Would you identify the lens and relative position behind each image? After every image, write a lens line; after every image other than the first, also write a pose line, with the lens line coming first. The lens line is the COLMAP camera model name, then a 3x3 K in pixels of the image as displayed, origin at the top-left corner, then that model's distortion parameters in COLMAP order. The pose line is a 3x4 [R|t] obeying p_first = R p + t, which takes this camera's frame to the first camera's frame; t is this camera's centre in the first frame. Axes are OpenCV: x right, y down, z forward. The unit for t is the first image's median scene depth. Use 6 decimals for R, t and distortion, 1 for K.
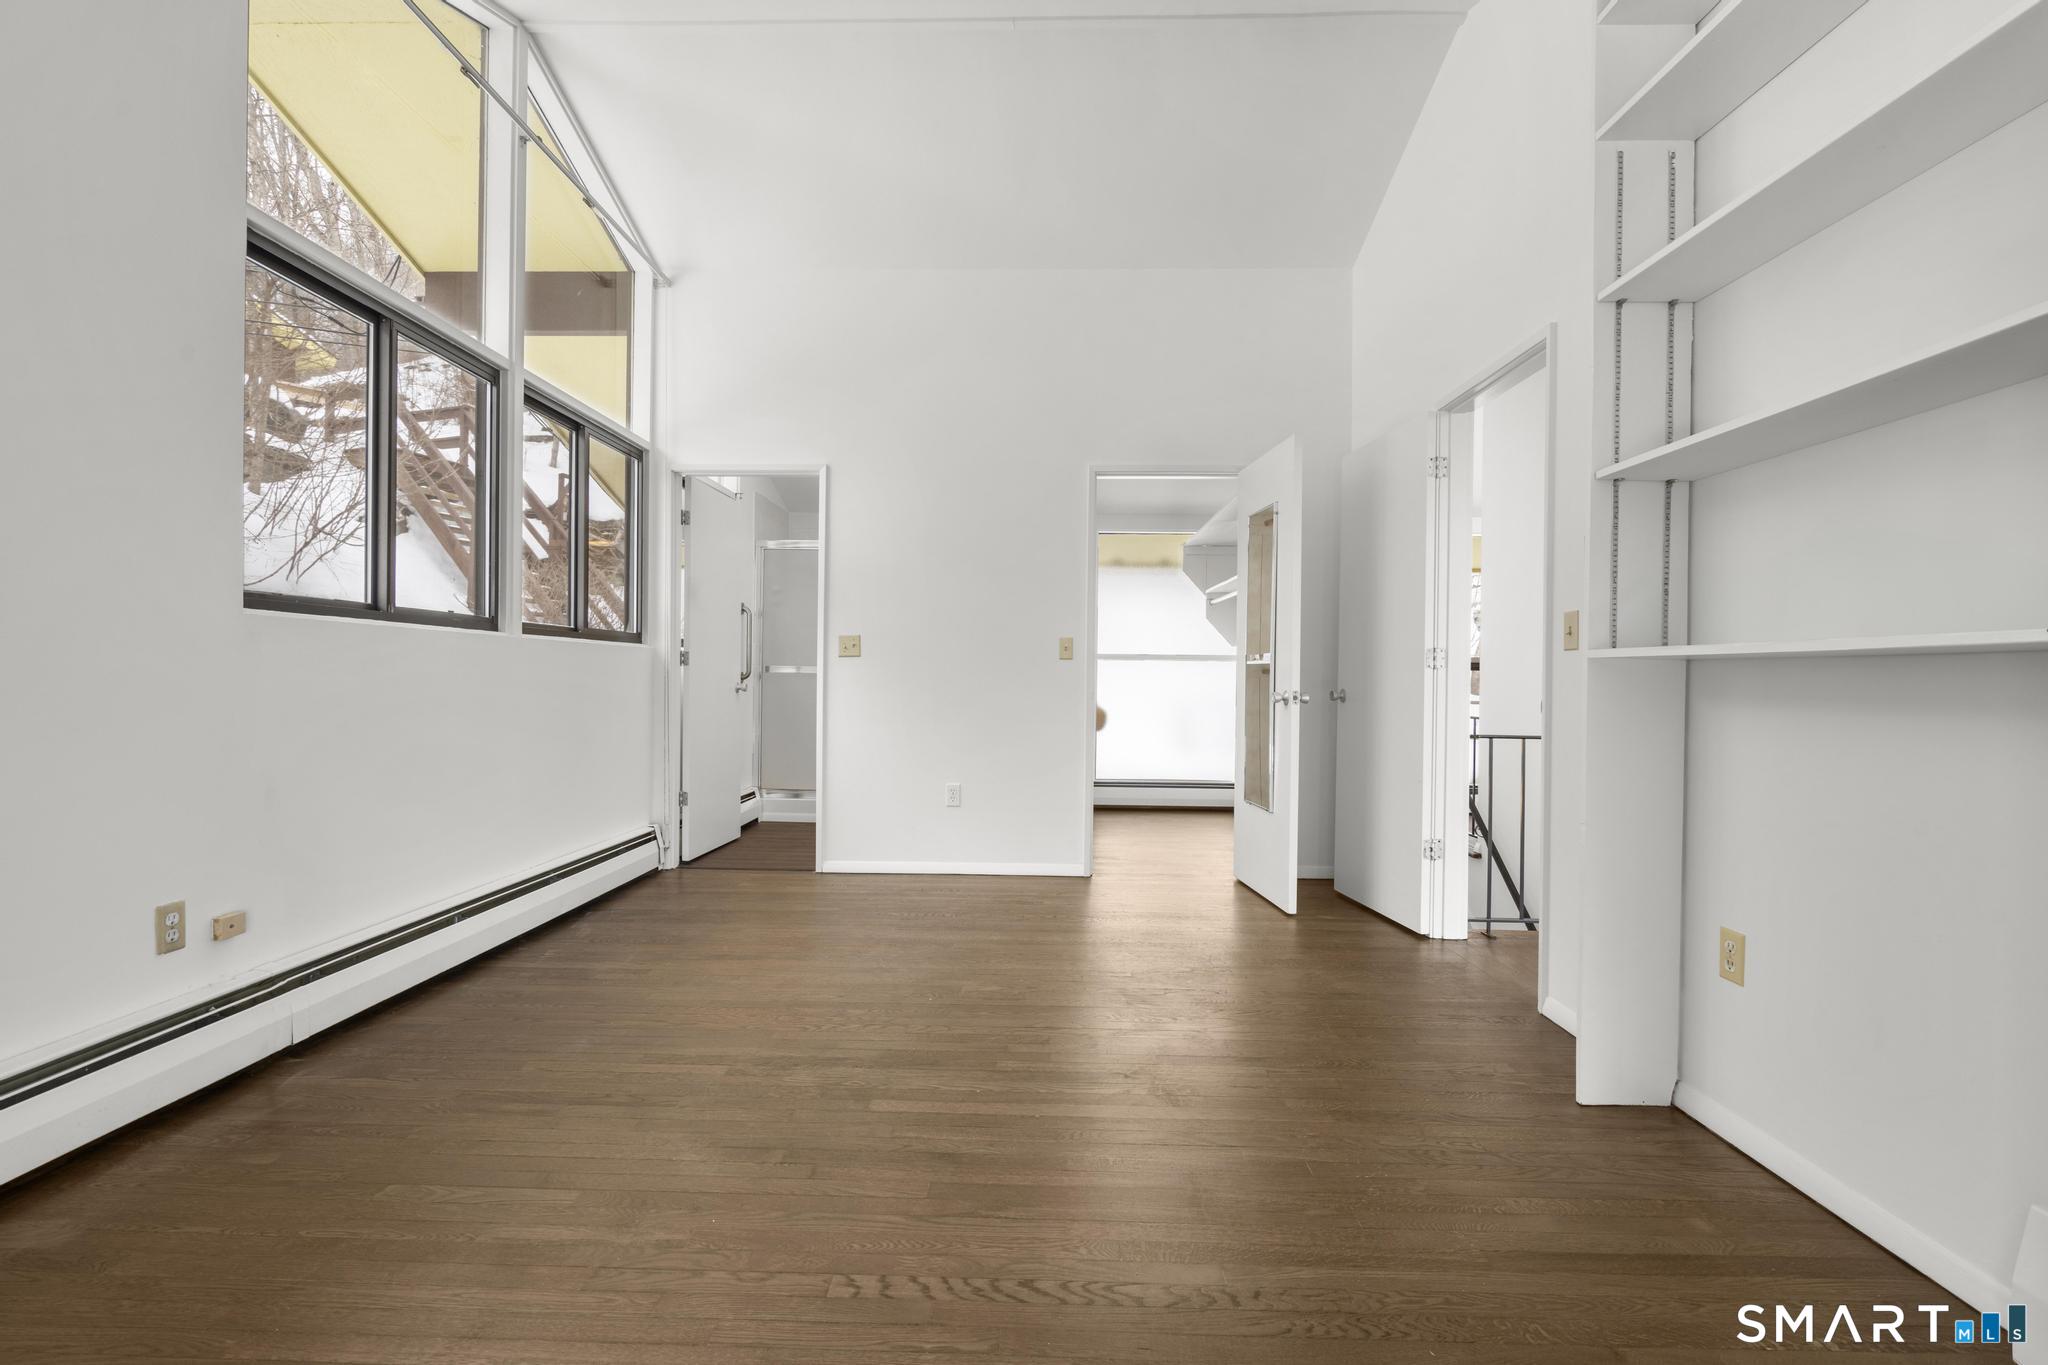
lens RADIAL K [[911.6, 0, 1019.9], [0, 911.6, 683.4], [0, 0, 1]] dist [-0.007411, 0.002673]
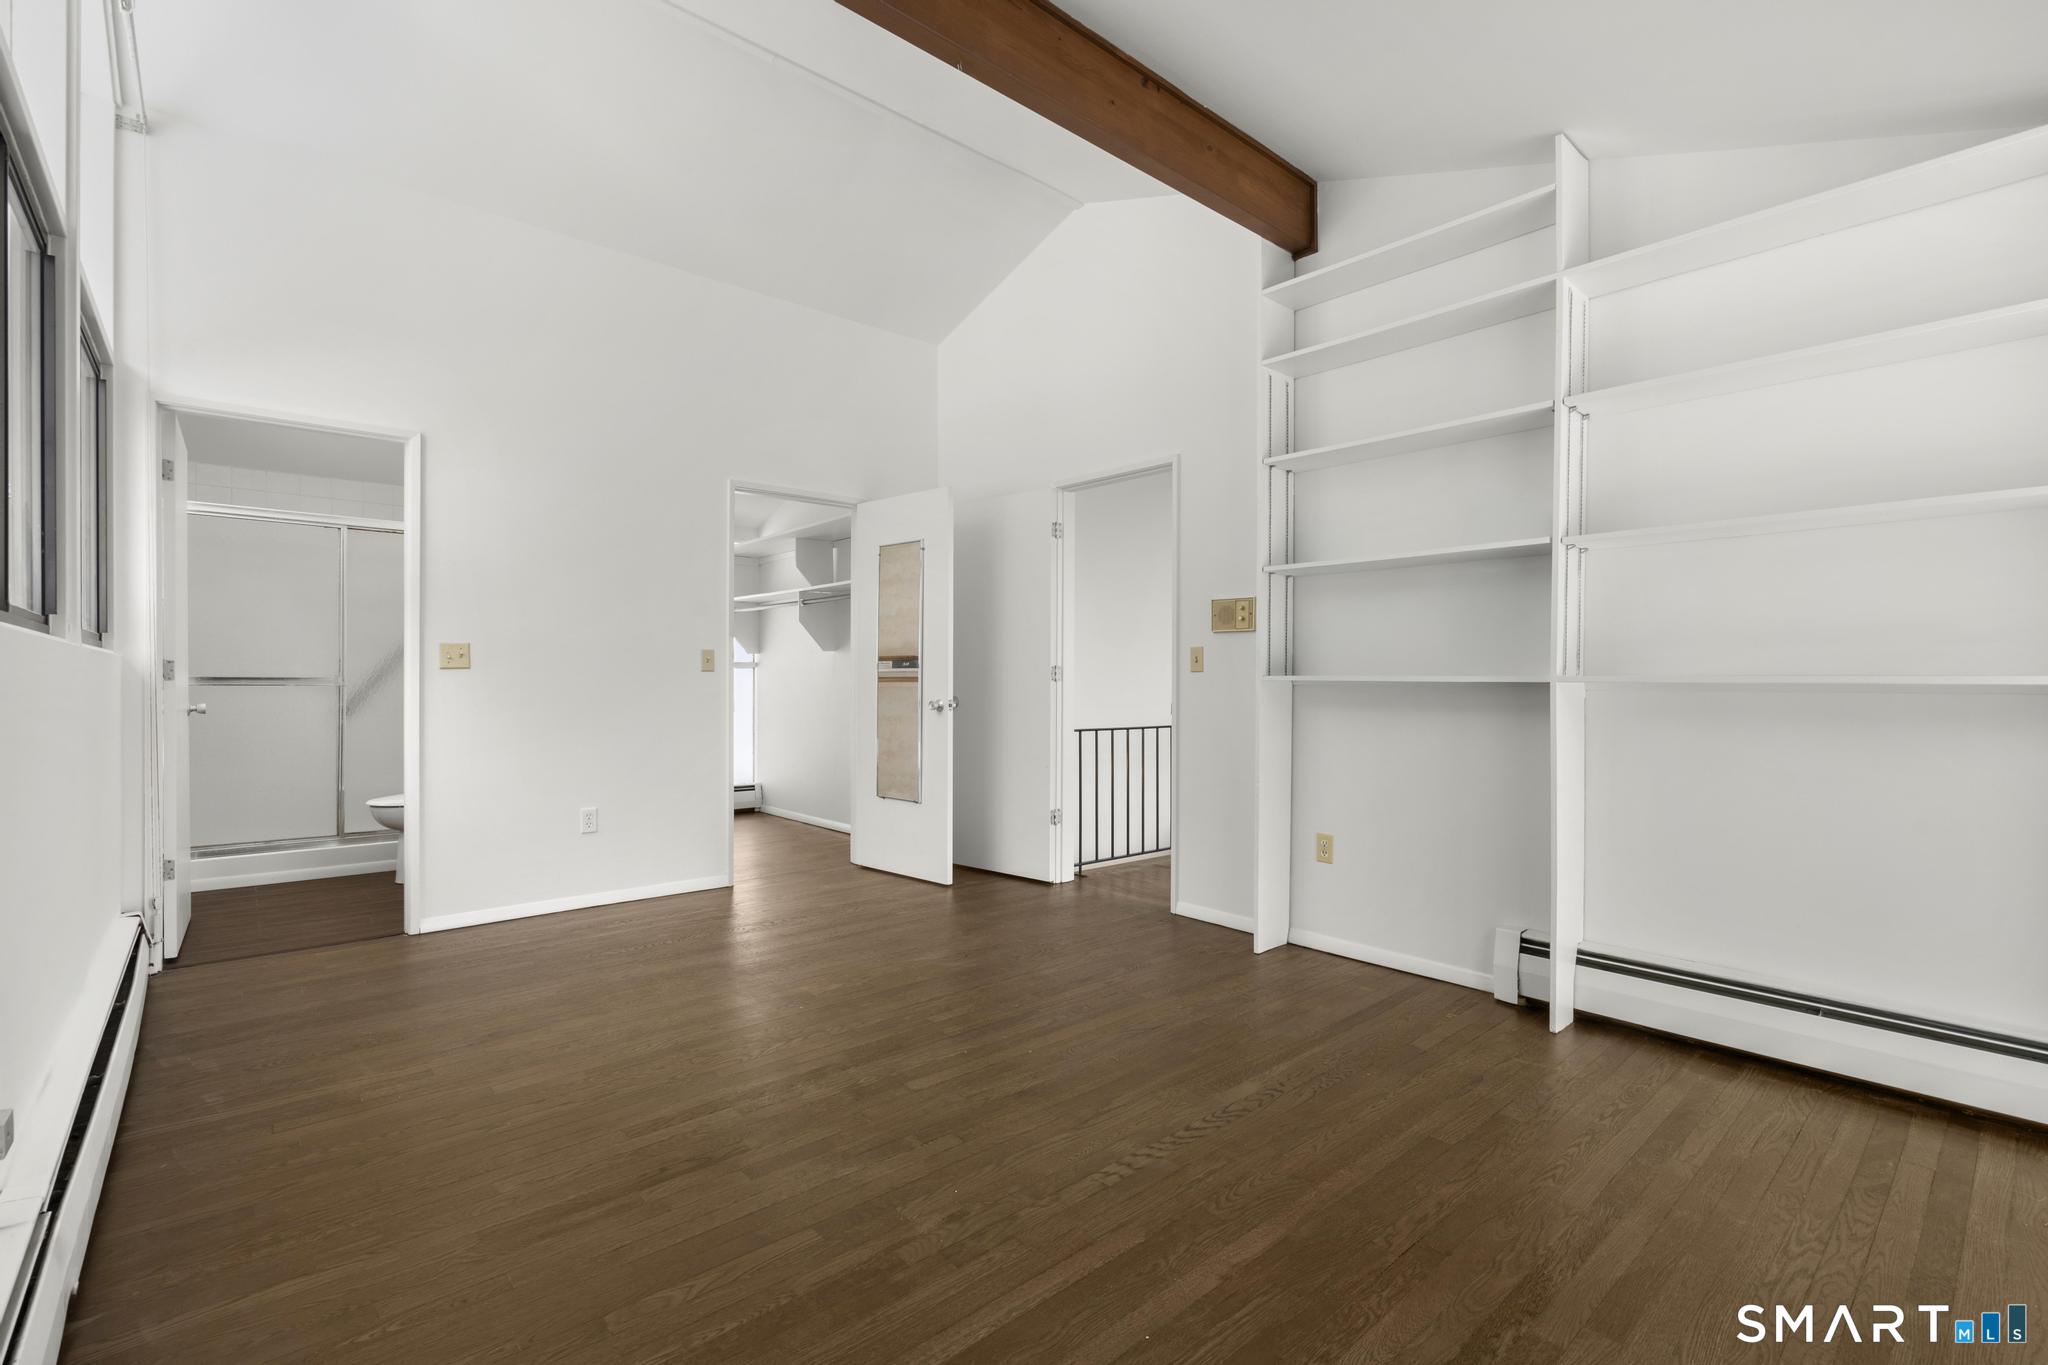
lens RADIAL K [[911.6, 0, 1020.9], [0, 911.6, 683.1], [0, 0, 1]] dist [-0.007411, 0.002673]
pose [[0.733182, -0.009811, 0.679962, -0.585576], [0.008235, 0.999951, 0.005548, -0.025875], [-0.679983, 0.001532, 0.733226, 0.064967]]
